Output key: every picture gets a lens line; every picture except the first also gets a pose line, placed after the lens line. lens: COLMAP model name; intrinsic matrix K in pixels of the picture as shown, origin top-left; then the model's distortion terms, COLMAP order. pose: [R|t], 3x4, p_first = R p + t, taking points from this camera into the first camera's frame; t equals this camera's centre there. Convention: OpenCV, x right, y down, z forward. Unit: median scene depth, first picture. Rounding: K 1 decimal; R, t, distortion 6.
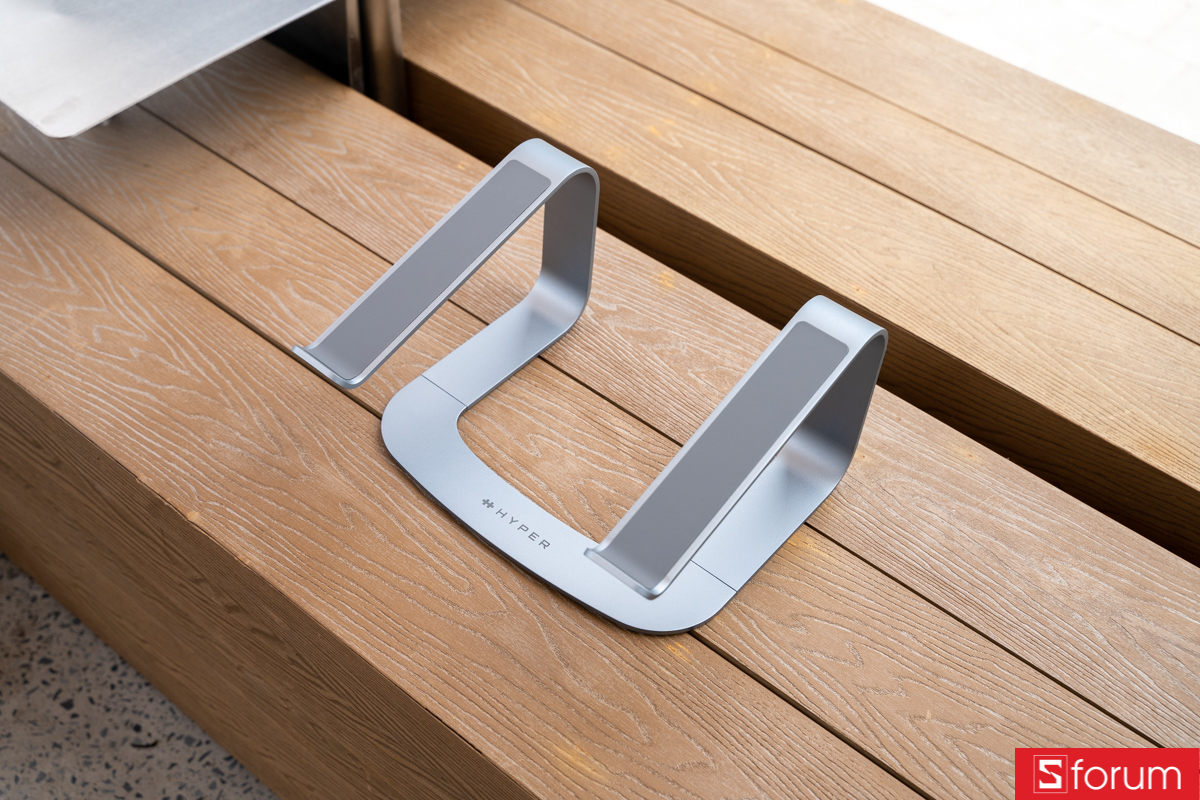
lens RADIAL K [[1340.9, 0, 603.2], [0, 1340.9, 404.2], [0, 0, 1]] dist [0.015638, 0.000000]
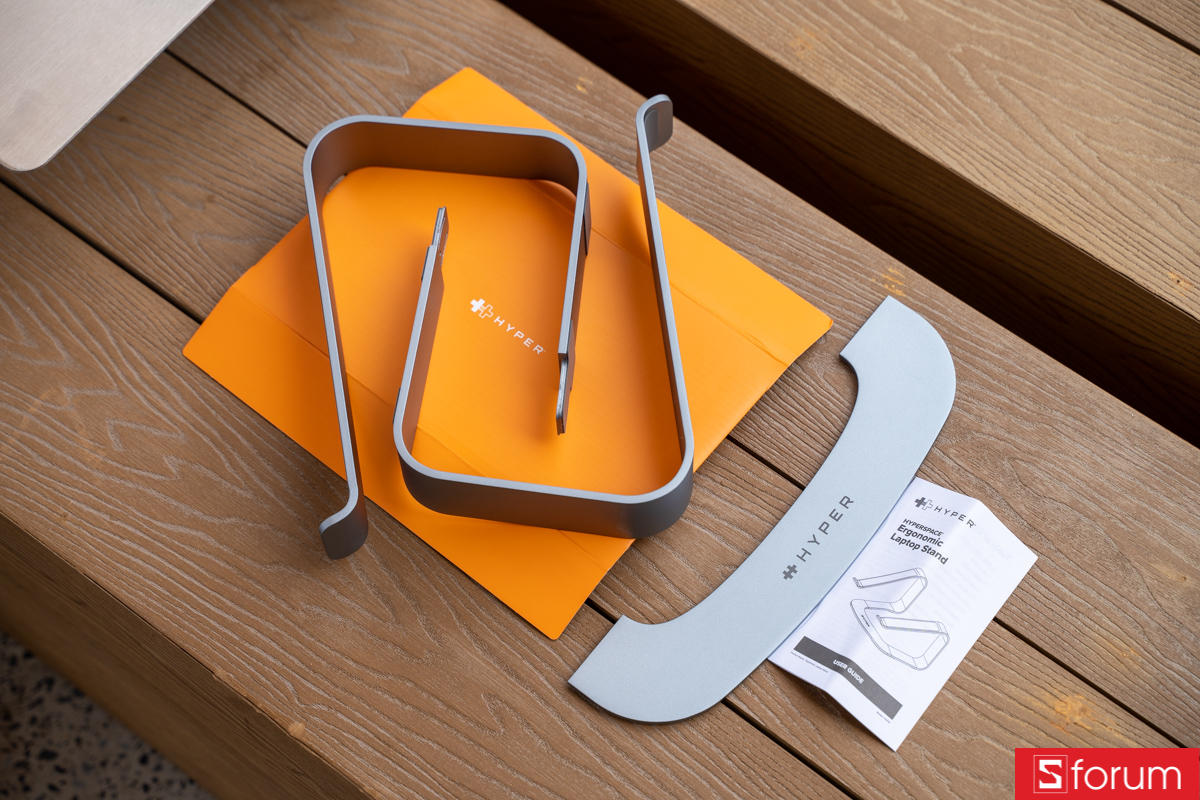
lens RADIAL K [[2325.0, 0, 600.7], [0, 2325.0, 400.7], [0, 0, 1]] dist [0.283585, 0.000000]
pose [[0.997307, -0.045639, -0.057417, -0.037461], [0.060035, 0.957663, 0.281564, -0.381089], [0.042135, -0.284252, 0.957823, -0.186422]]
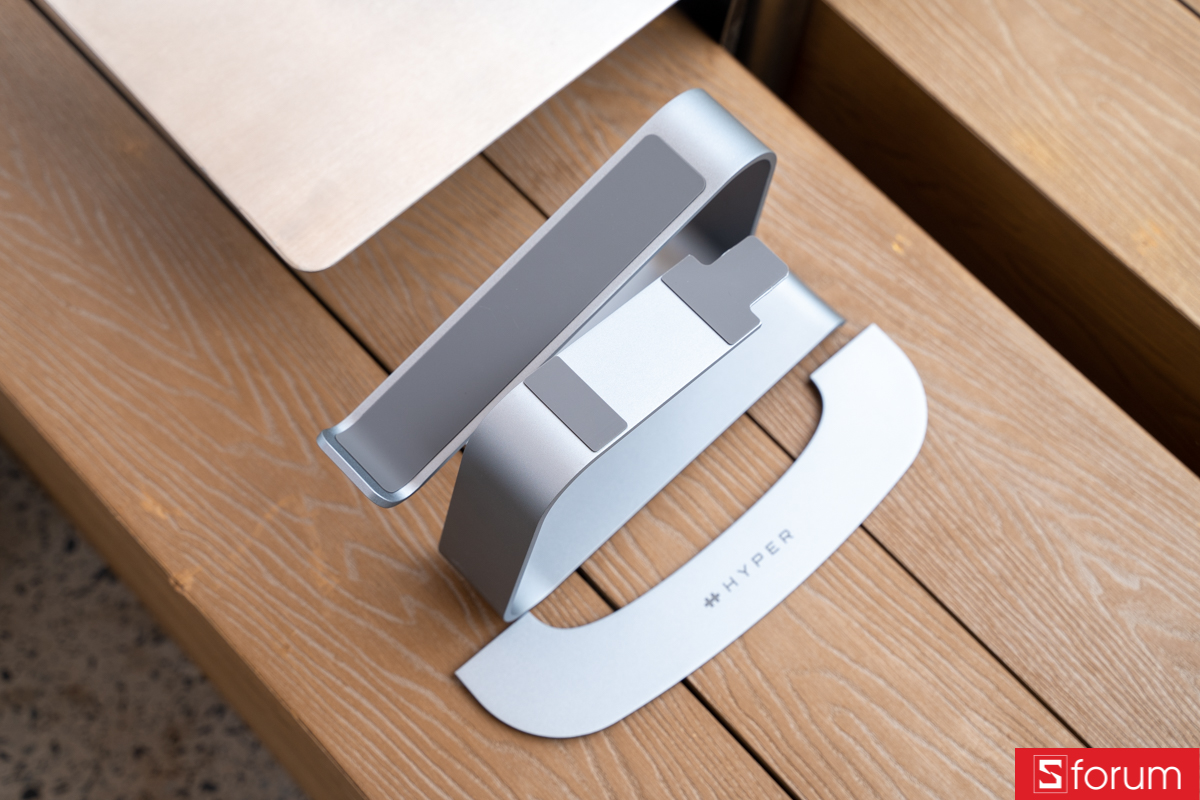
lens RADIAL K [[1807.0, 0, 590.8], [0, 1807.0, 393.7], [0, 0, 1]] dist [0.132749, 0.000000]
pose [[0.989925, 0.126105, -0.064395, -0.195881], [-0.097325, 0.936307, 0.337426, -0.409200], [0.102845, -0.327759, 0.939147, 0.183338]]
